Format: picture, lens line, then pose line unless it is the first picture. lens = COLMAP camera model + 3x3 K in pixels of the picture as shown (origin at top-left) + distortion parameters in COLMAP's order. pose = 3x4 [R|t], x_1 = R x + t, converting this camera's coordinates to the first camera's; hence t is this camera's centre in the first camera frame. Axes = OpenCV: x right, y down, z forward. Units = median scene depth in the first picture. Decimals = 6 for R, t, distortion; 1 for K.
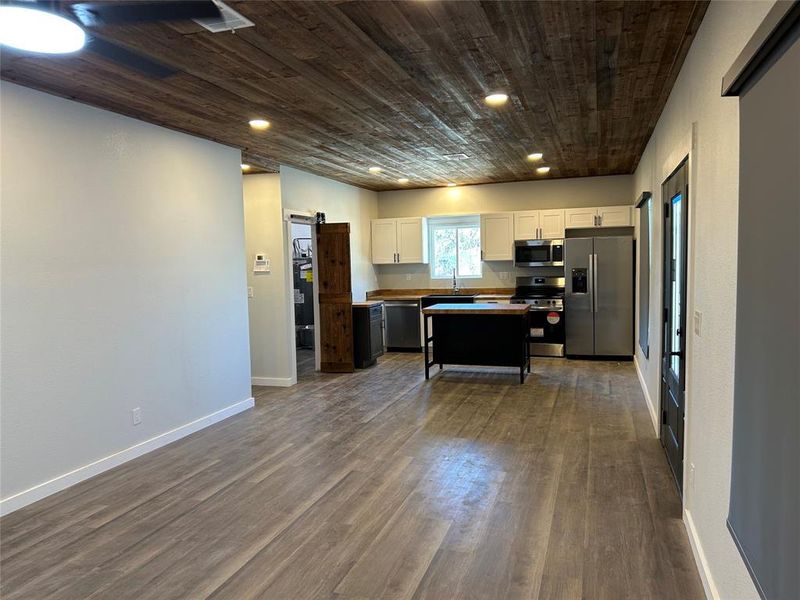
lens RADIAL K [[600.7, 0, 400.0], [0, 600.7, 300.0], [0, 0, 1]] dist [0.057774, -0.049103]
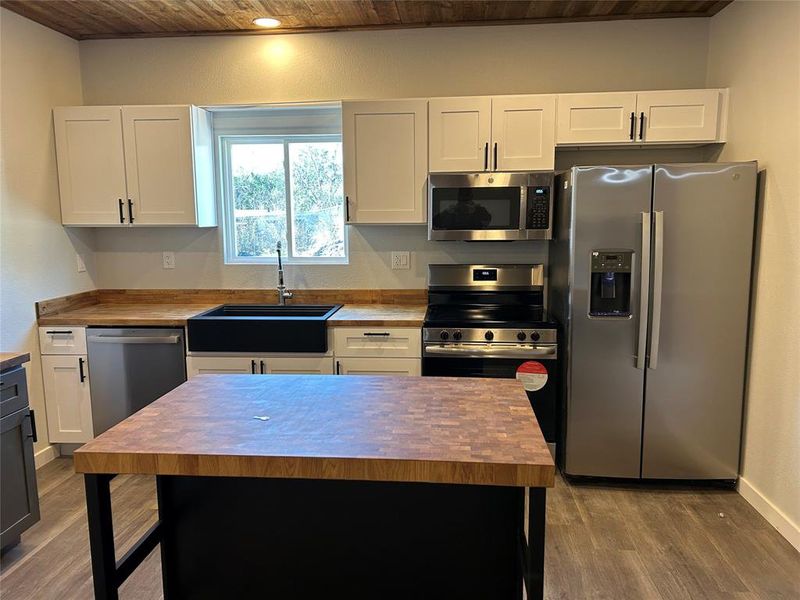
lens RADIAL K [[596.0, 0, 400.0], [0, 596.0, 300.0], [0, 0, 1]] dist [0.087447, -0.119367]
pose [[0.973819, -0.015107, 0.226824, 0.089083], [-0.000808, 0.997553, 0.069908, -0.047647], [-0.227325, -0.068261, 0.971424, 0.678279]]
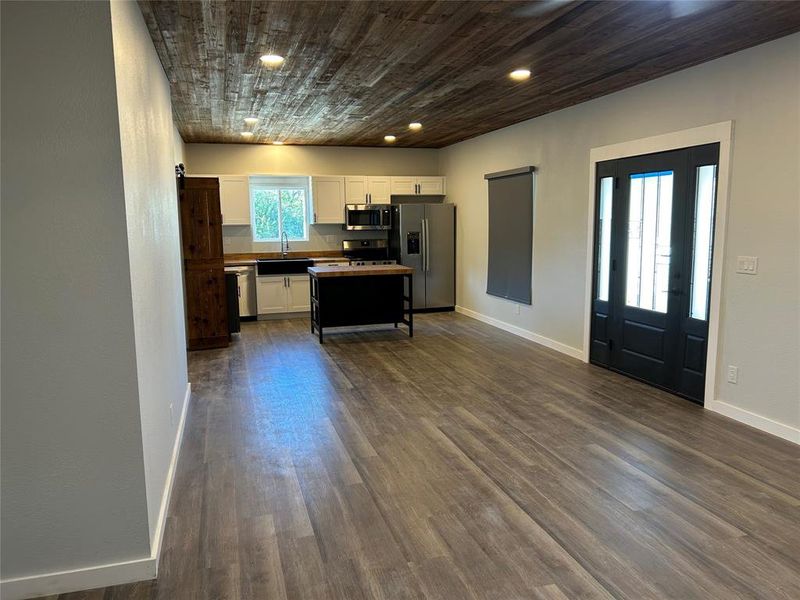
lens RADIAL K [[596.0, 0, 400.0], [0, 596.0, 300.0], [0, 0, 1]] dist [0.087447, -0.119367]
pose [[0.822059, -0.062403, 0.565972, -0.355139], [0.030269, 0.997360, 0.066001, -0.000098], [-0.568597, -0.037125, 0.821778, 0.109304]]
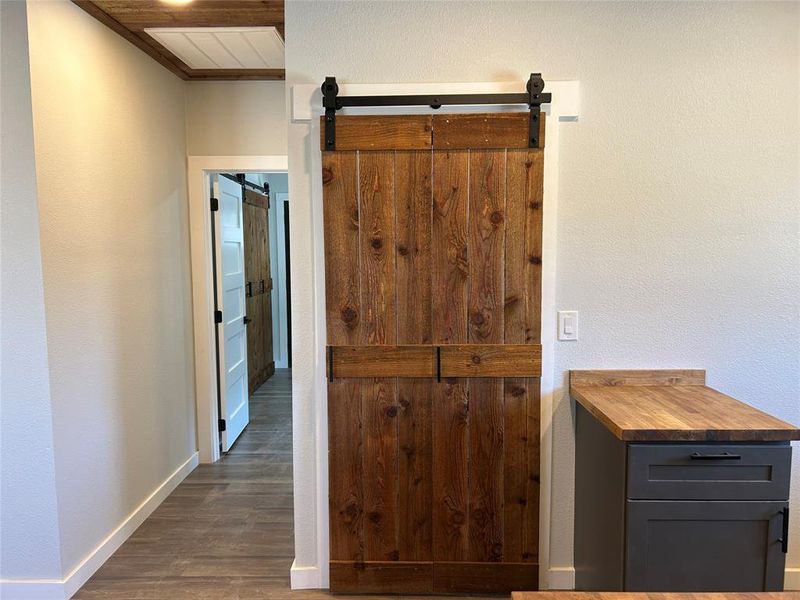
lens RADIAL K [[596.0, 0, 400.0], [0, 596.0, 300.0], [0, 0, 1]] dist [0.087447, -0.119367]
pose [[0.953036, -0.011220, 0.302650, -0.183272], [0.003663, 0.999667, 0.025527, -0.040944], [-0.302836, -0.023220, 0.952760, 0.665800]]
